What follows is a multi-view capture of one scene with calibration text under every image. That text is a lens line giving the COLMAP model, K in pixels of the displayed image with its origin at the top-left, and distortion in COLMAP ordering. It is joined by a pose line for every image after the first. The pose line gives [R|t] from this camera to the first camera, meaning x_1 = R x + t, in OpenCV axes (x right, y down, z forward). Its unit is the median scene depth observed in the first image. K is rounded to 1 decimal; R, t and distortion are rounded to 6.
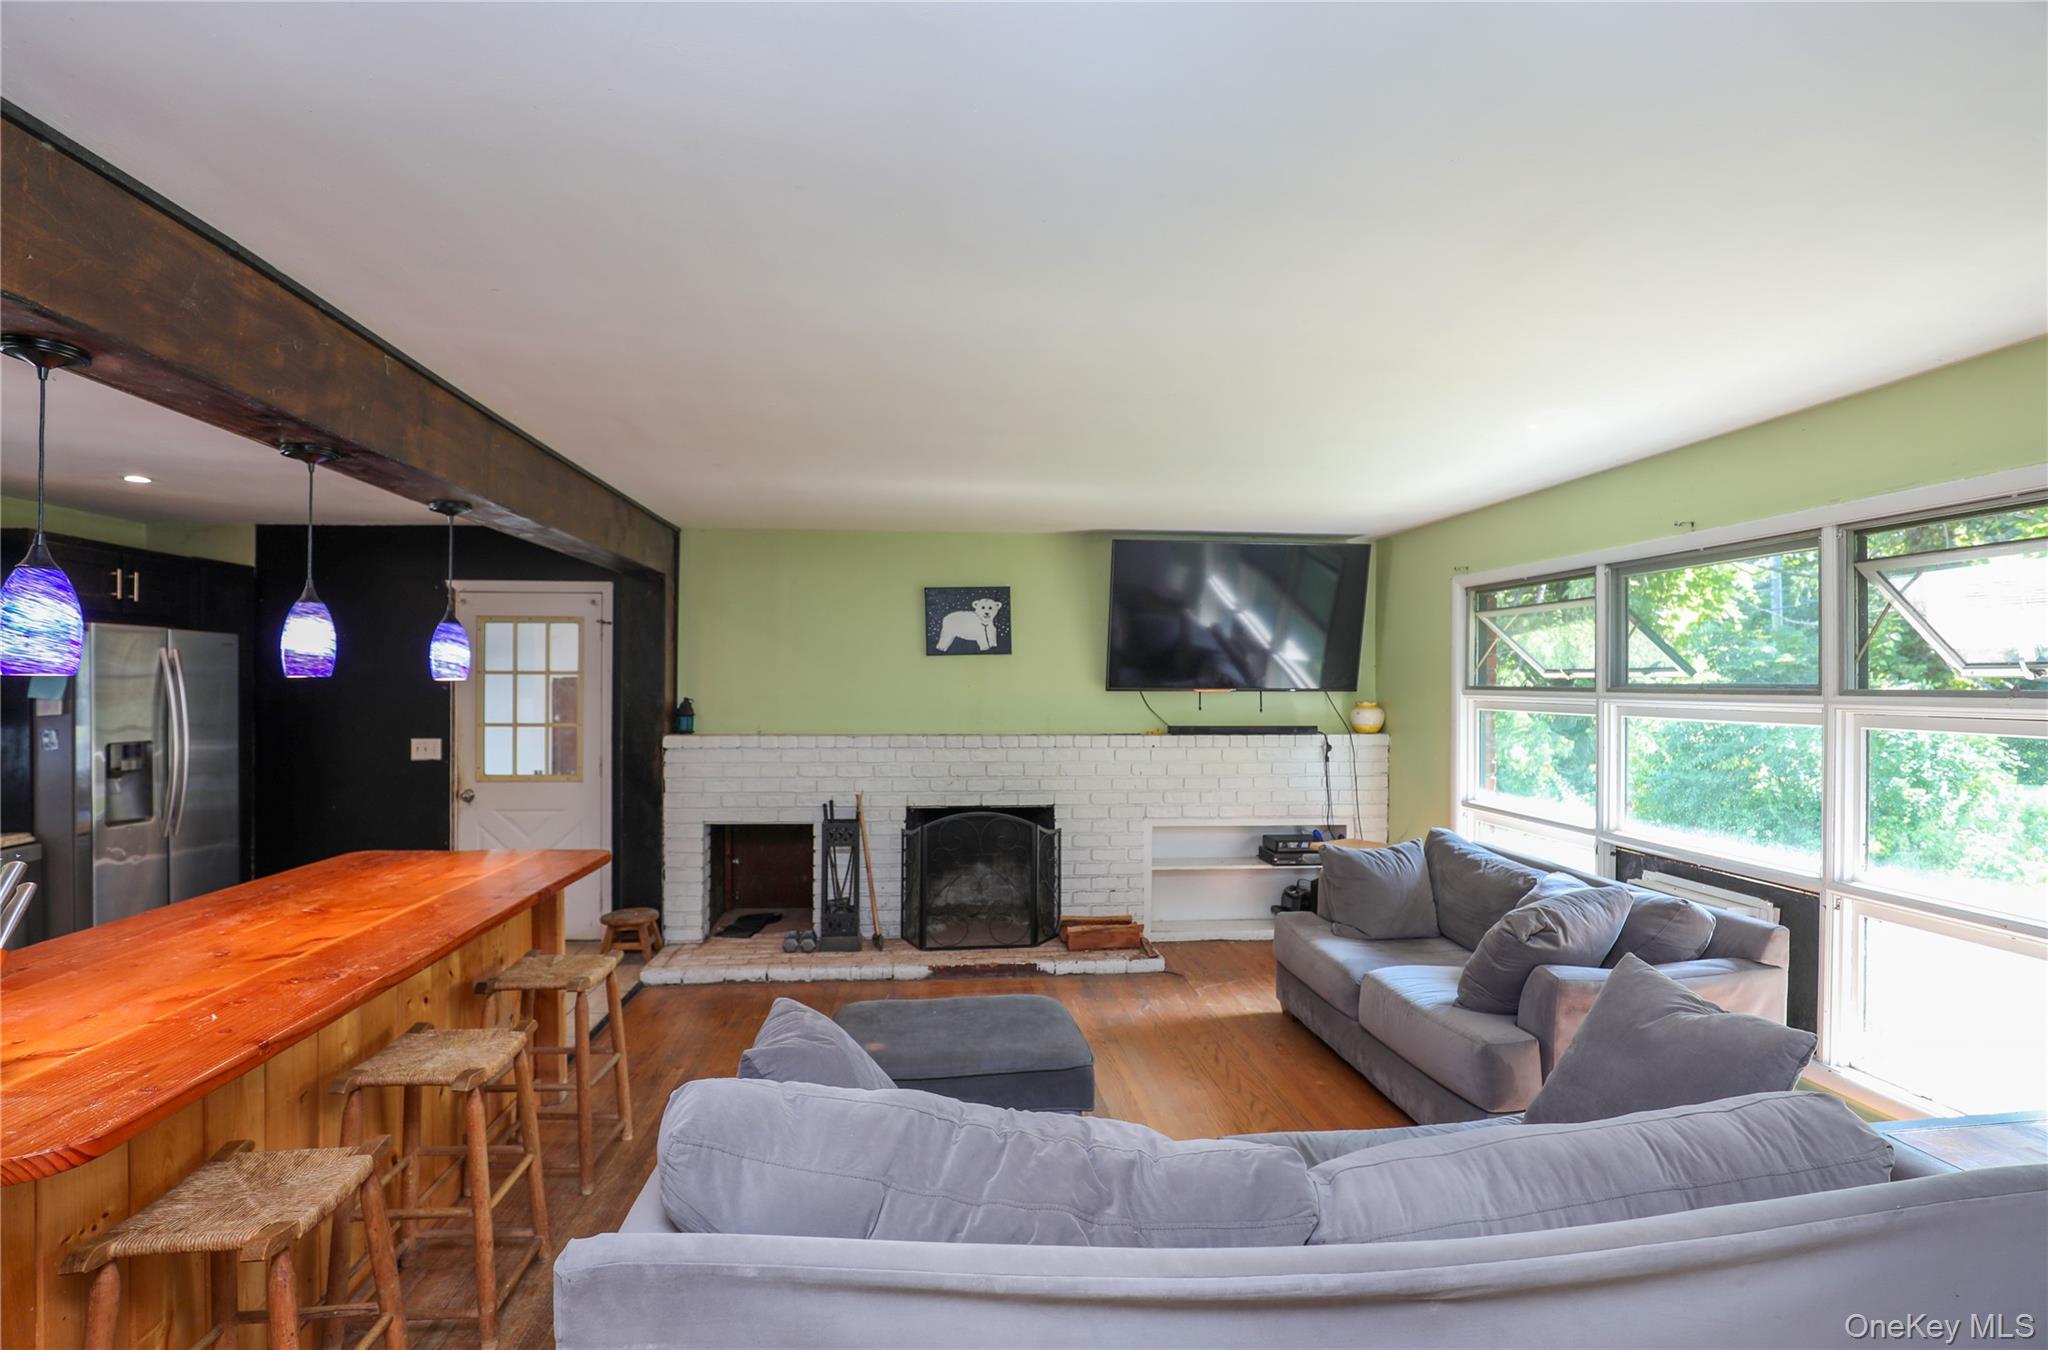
lens RADIAL K [[936.6, 0, 1020.8], [0, 936.6, 679.7], [0, 0, 1]] dist [-0.039109, 0.008483]
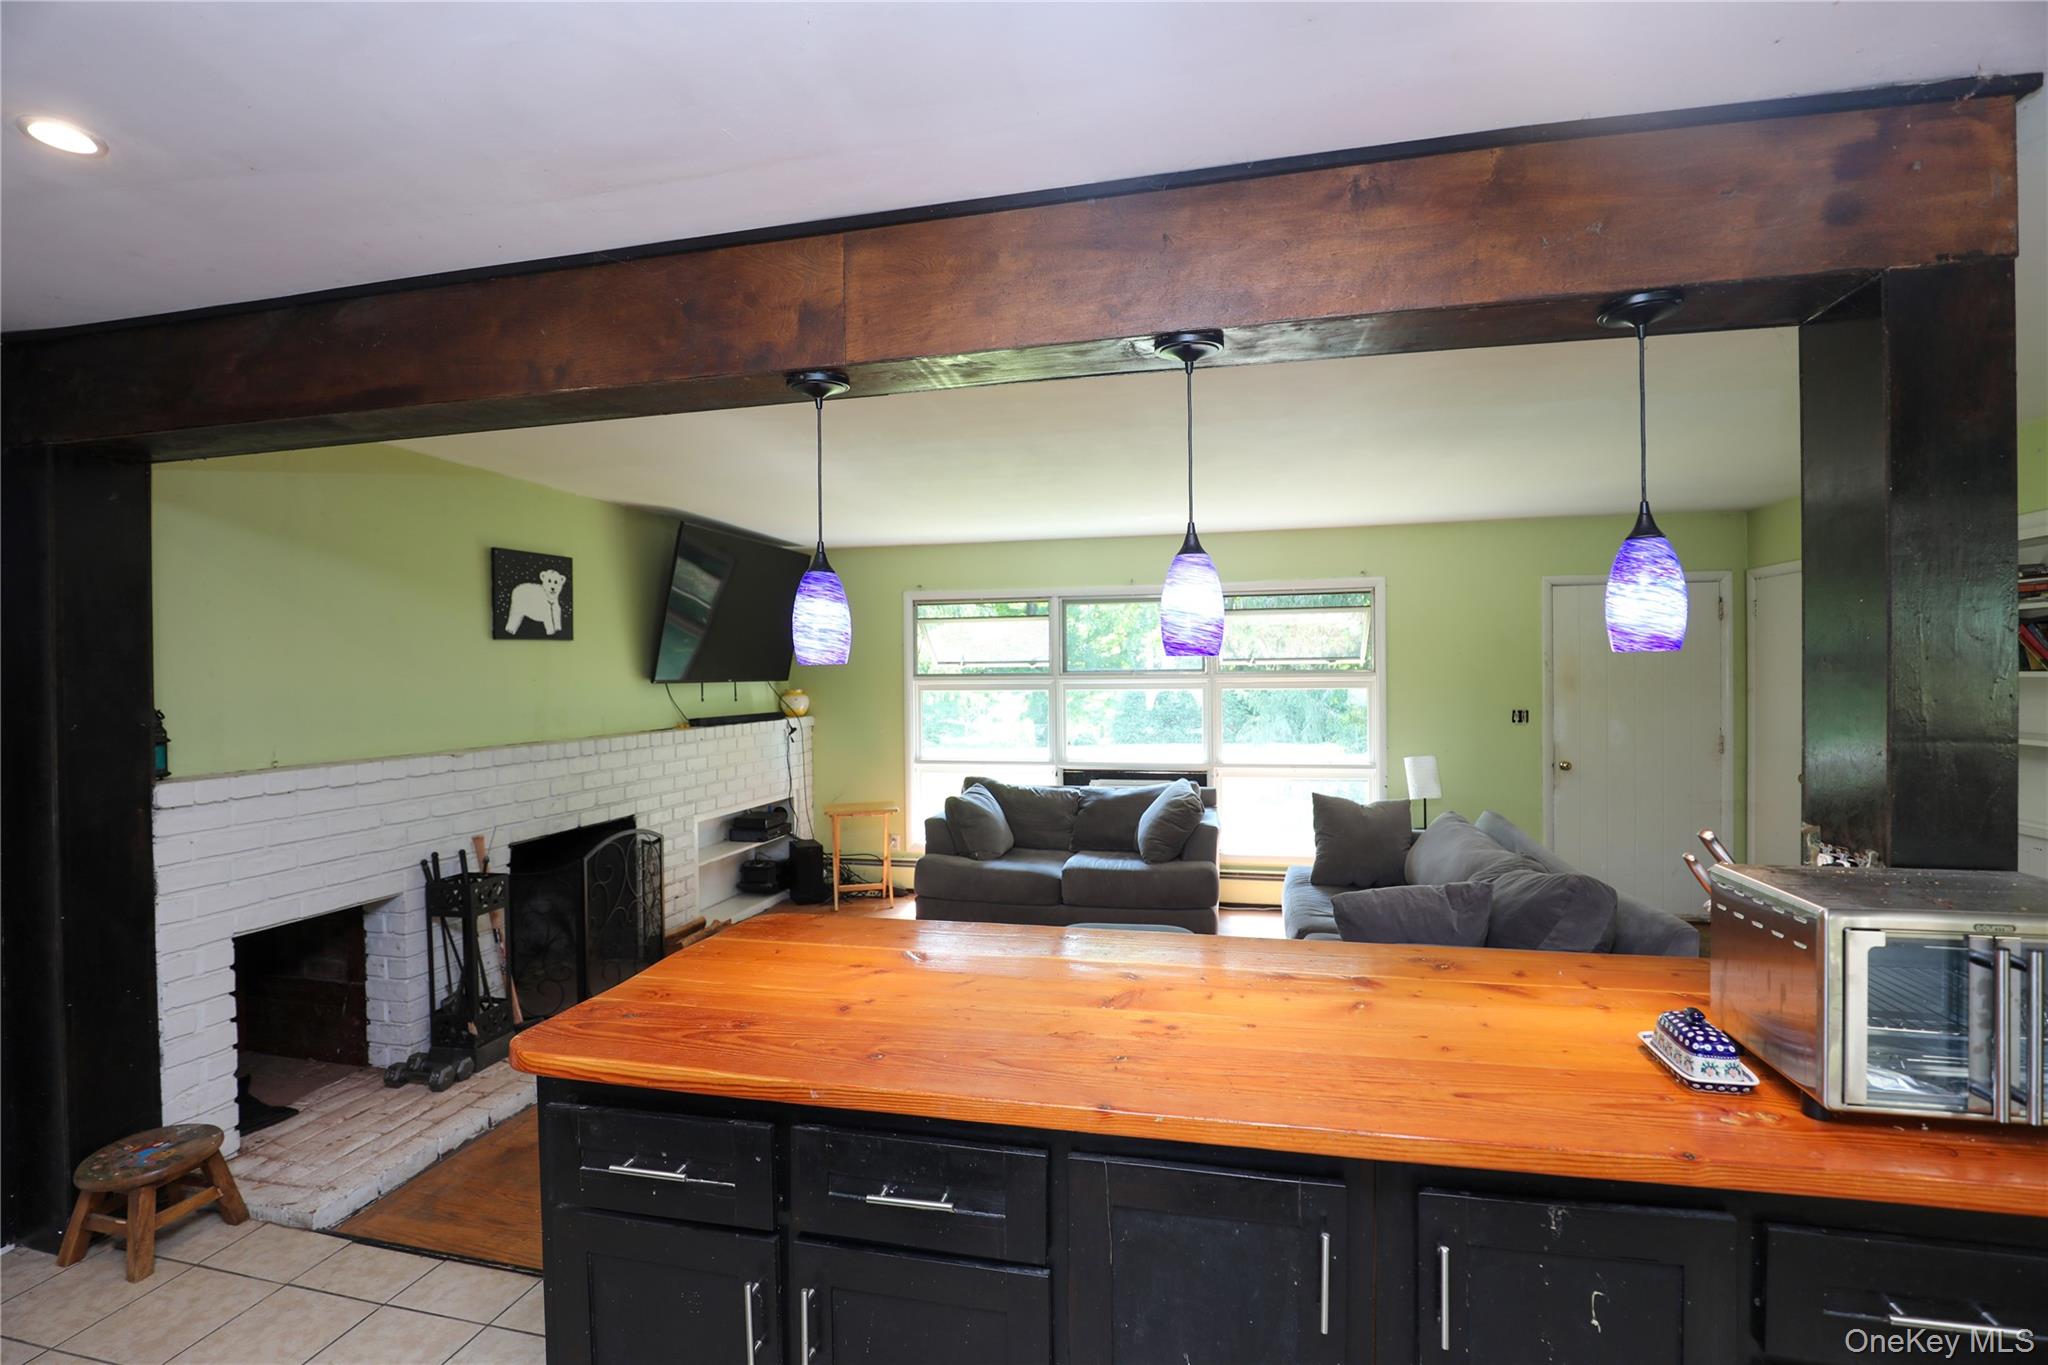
lens RADIAL K [[936.6, 0, 1012.2], [0, 936.6, 687.8], [0, 0, 1]] dist [-0.039109, 0.008483]
pose [[0.329760, -0.020832, 0.943835, -0.685203], [0.008819, 0.999781, 0.018986, 0.002384], [-0.944024, 0.002063, 0.329871, 0.391145]]
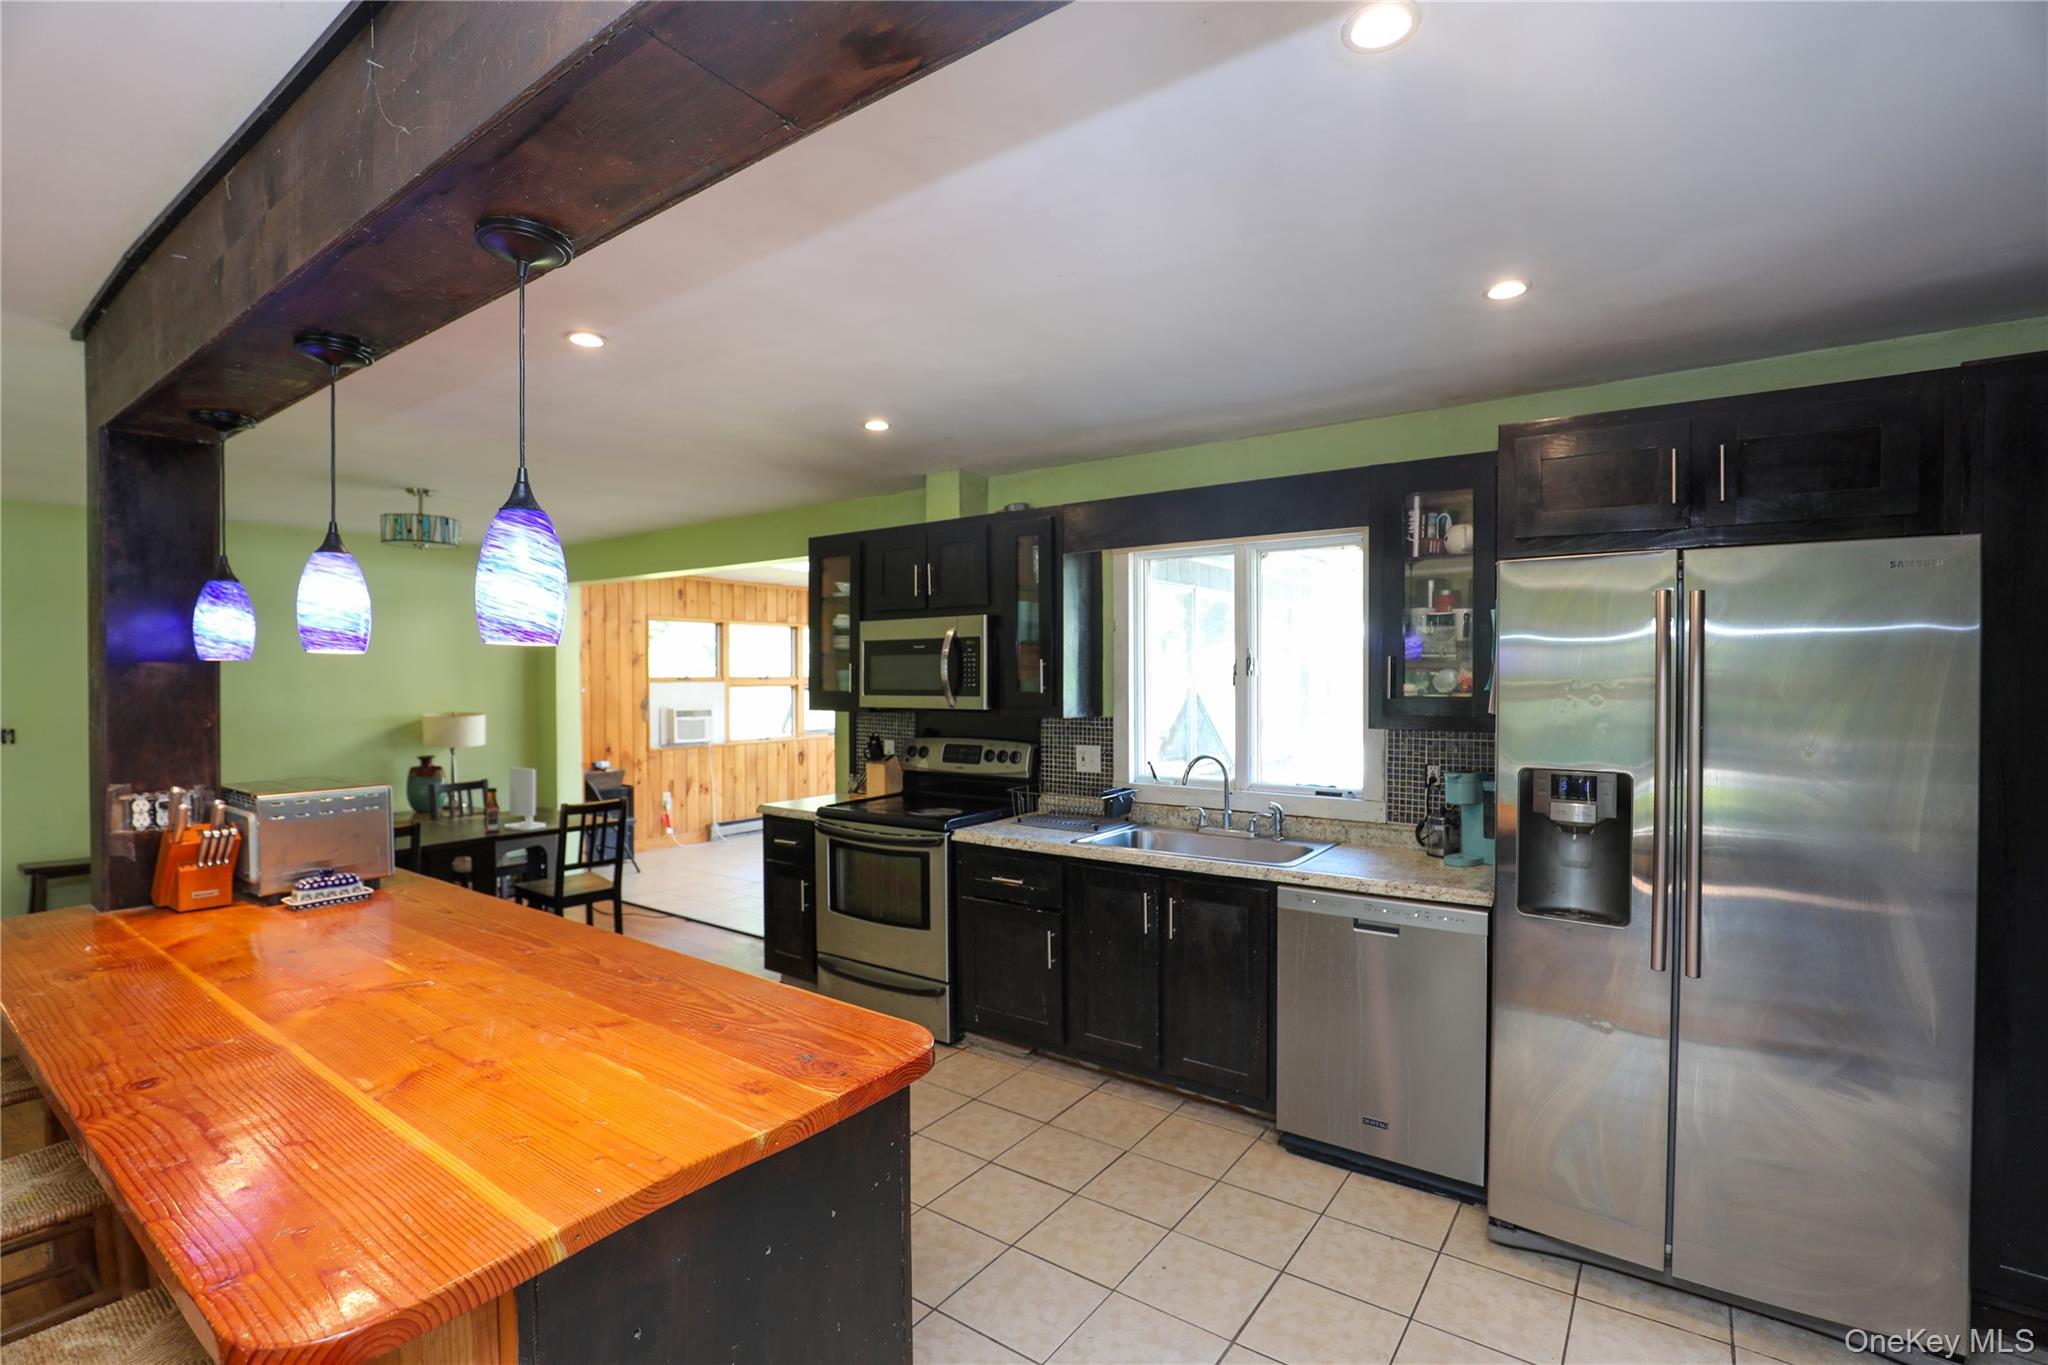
lens RADIAL K [[936.6, 0, 1015.3], [0, 936.6, 692.8], [0, 0, 1]] dist [-0.039109, 0.008483]
pose [[-0.666755, 0.013971, -0.745146, -0.265582], [0.005757, 0.999891, 0.013596, 0.009757], [0.745255, 0.004775, -0.666762, 0.849646]]
